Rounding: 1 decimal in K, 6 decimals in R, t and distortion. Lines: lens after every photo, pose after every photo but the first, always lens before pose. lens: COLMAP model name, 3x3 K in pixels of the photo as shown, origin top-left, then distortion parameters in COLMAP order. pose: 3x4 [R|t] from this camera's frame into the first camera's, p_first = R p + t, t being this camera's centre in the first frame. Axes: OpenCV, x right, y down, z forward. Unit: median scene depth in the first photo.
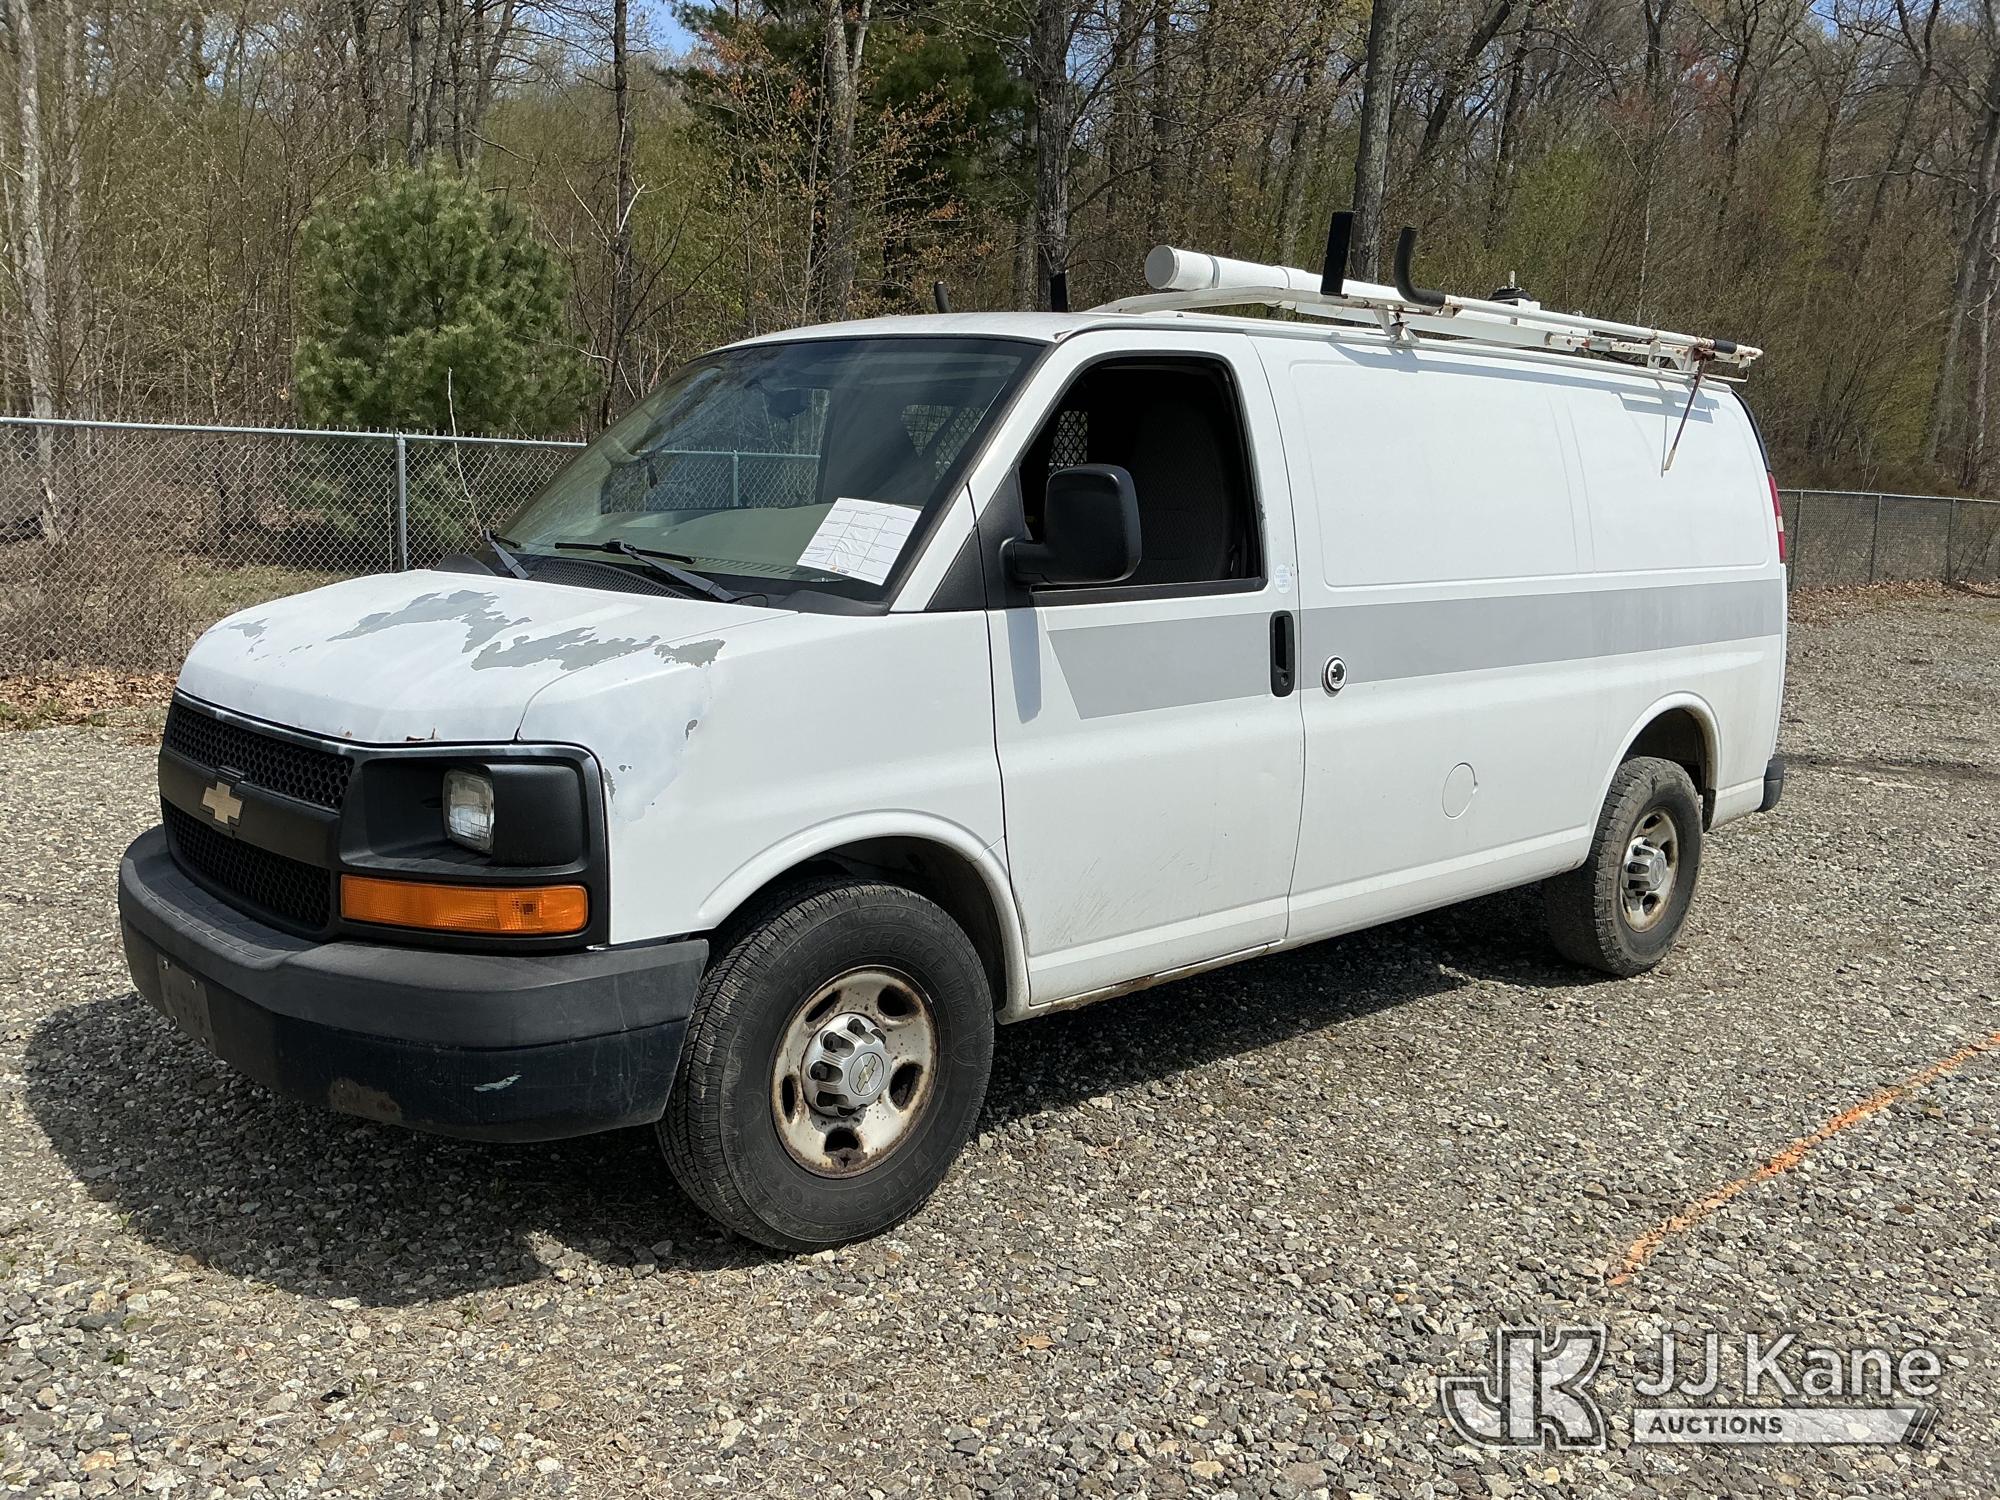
lens RADIAL K [[1794.8, 0, 1005.8], [0, 1794.8, 739.7], [0, 0, 1]] dist [0.063525, 0.006849]
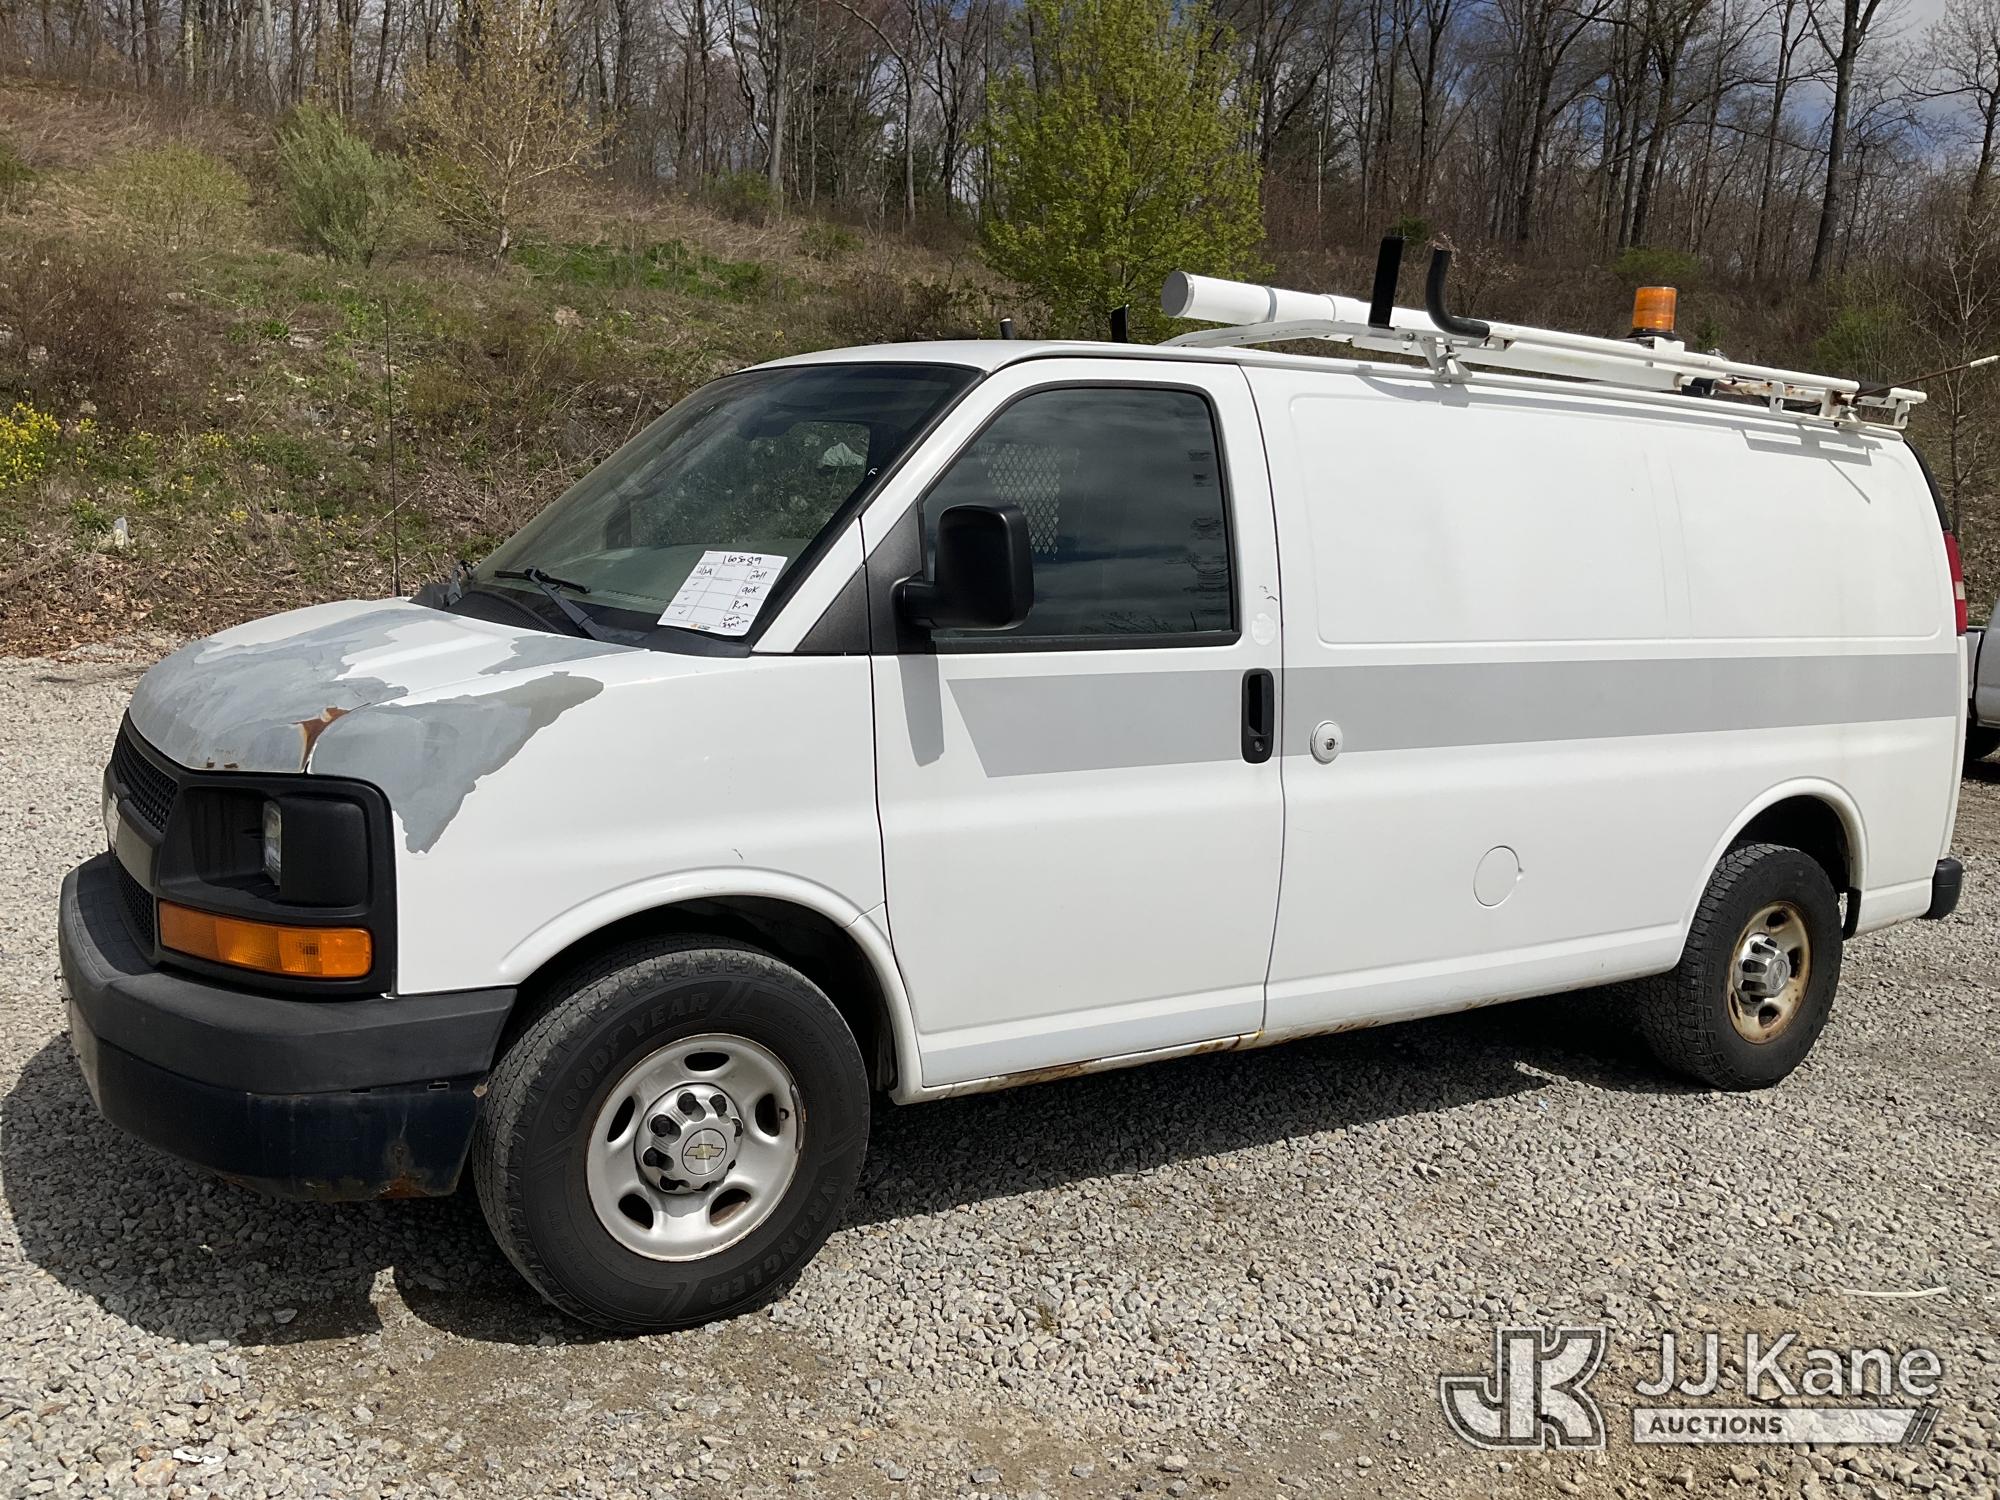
lens RADIAL K [[1638.7, 0, 962.1], [0, 1638.7, 725.2], [0, 0, 1]] dist [0.064587, -0.025337]
pose [[0.975673, 0.047523, -0.214019, 0.185898], [-0.052723, 0.998435, -0.018653, -0.019635], [0.212798, 0.029483, 0.976651, 0.160701]]
